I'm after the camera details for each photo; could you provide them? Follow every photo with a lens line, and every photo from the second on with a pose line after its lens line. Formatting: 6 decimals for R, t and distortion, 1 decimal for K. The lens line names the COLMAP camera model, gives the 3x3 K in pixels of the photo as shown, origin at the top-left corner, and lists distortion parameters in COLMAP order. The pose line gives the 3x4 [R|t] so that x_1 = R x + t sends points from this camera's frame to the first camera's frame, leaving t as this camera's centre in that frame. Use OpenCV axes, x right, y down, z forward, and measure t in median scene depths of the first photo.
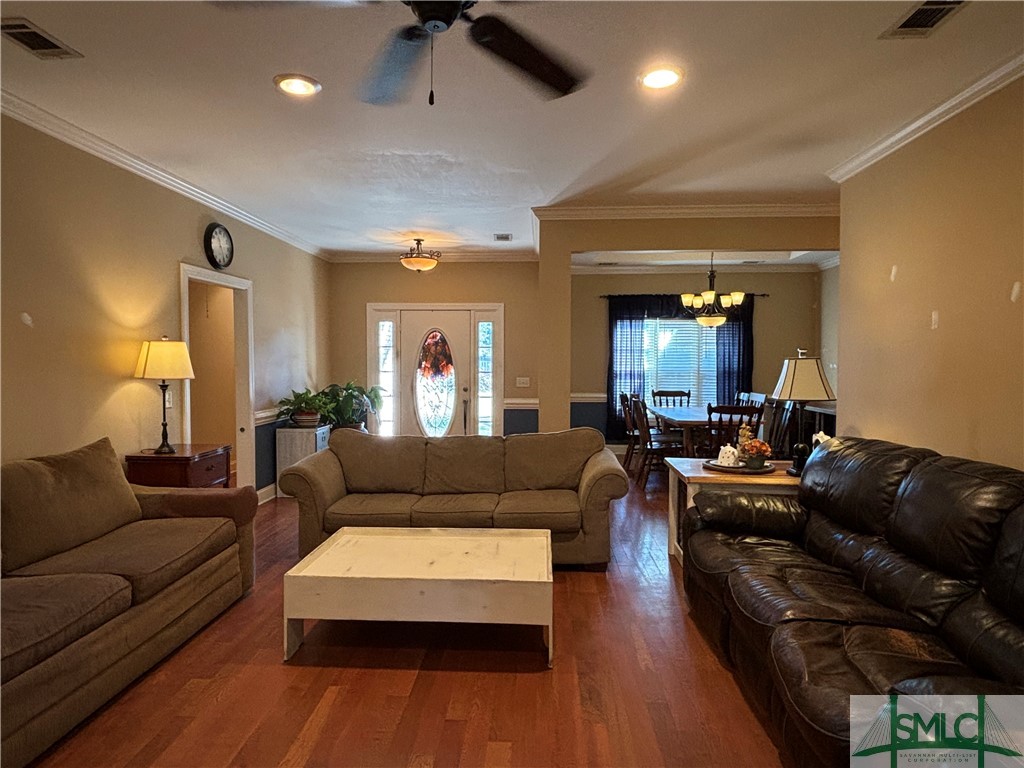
lens RADIAL K [[594.3, 0, 509.9], [0, 594.3, 383.4], [0, 0, 1]] dist [0.007982, -0.000283]
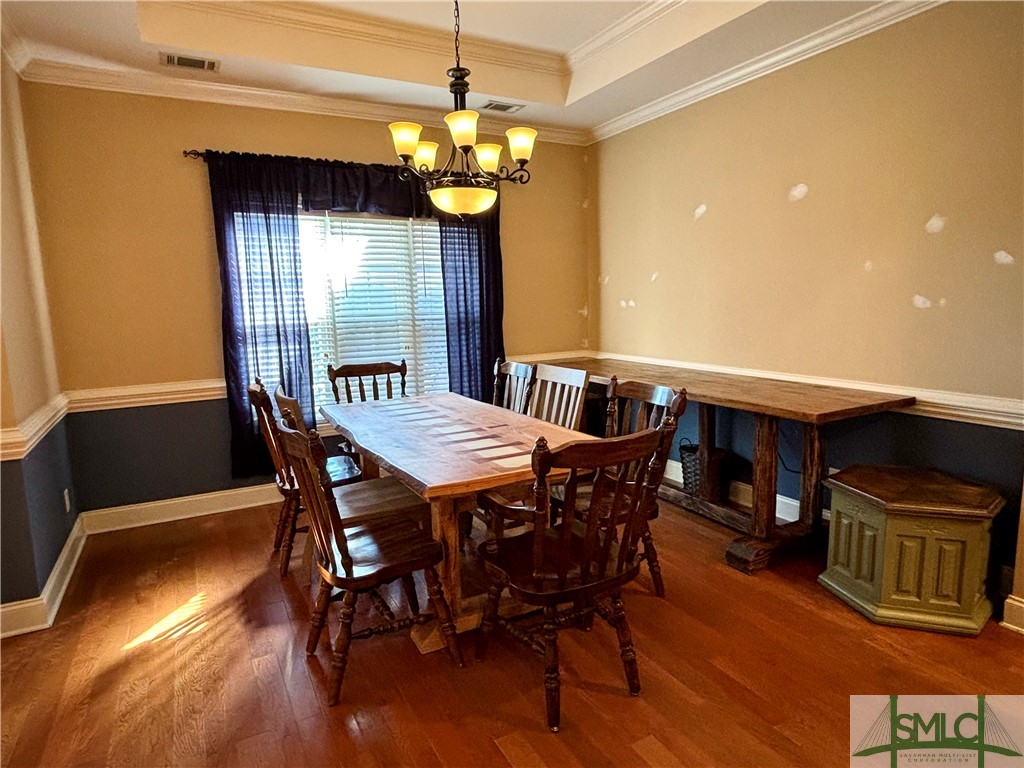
lens RADIAL K [[594.3, 0, 511.2], [0, 594.3, 389.5], [0, 0, 1]] dist [0.007982, -0.000283]
pose [[0.849164, -0.100185, 0.518540, 0.113413], [0.045852, 0.992120, 0.116596, -0.017757], [-0.526135, -0.075233, 0.847067, 0.509764]]
